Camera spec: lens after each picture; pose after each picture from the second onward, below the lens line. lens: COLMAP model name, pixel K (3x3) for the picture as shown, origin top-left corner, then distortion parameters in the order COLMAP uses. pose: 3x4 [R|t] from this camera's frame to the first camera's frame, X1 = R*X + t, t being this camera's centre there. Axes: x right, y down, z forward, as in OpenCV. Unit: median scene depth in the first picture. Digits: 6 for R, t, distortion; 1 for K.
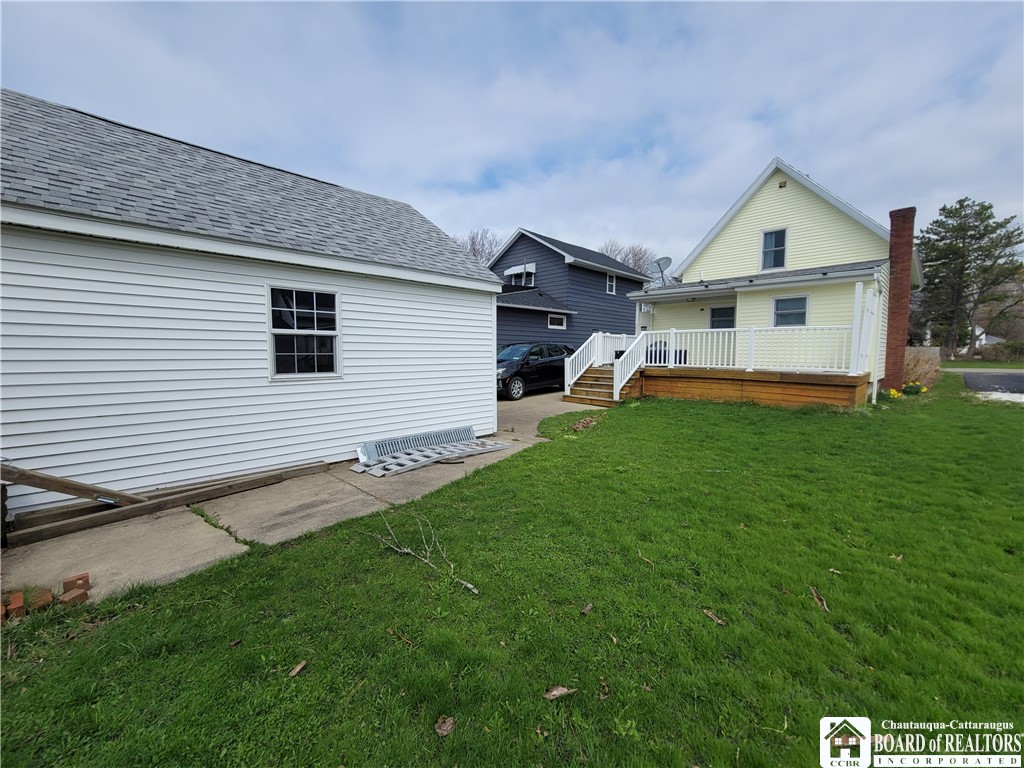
lens RADIAL K [[421.2, 0, 512.0], [0, 421.2, 384.0], [0, 0, 1]] dist [-0.003148, 0.000718]
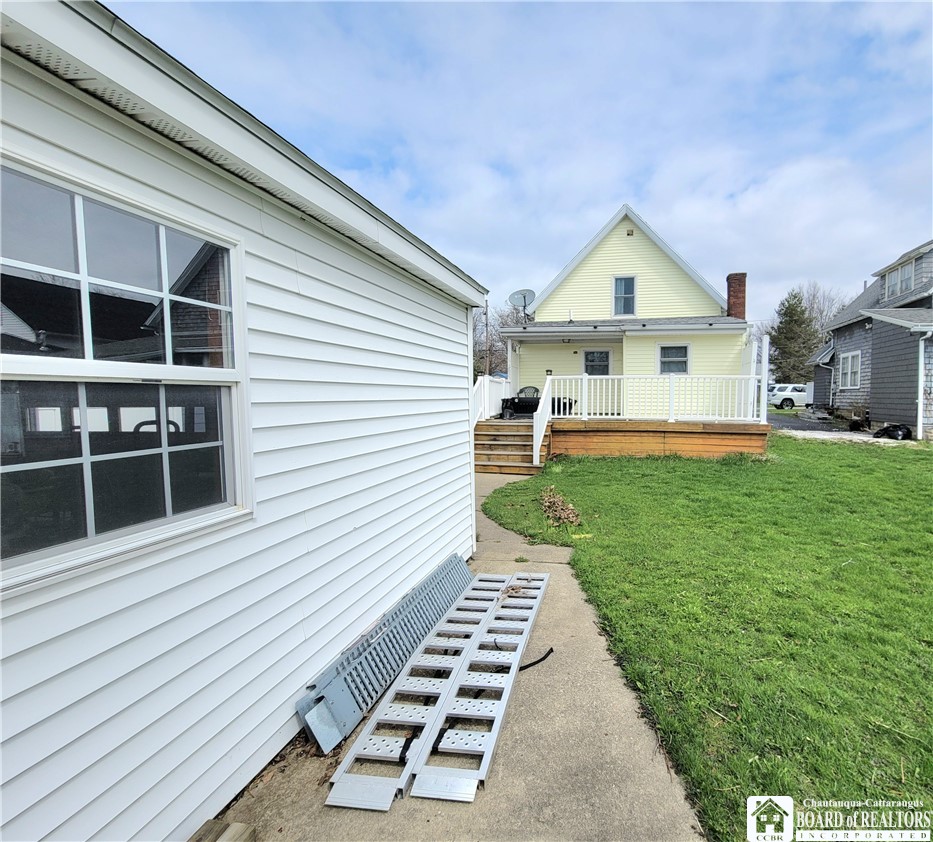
lens RADIAL K [[433.1, 0, 466.5], [0, 433.1, 411.3], [0, 0, 1]] dist [0.024444, -0.000089]
pose [[0.791226, -0.032507, 0.610659, -0.342573], [0.047433, 0.998840, -0.008287, -0.060442], [-0.609681, 0.035523, 0.791850, 0.457503]]
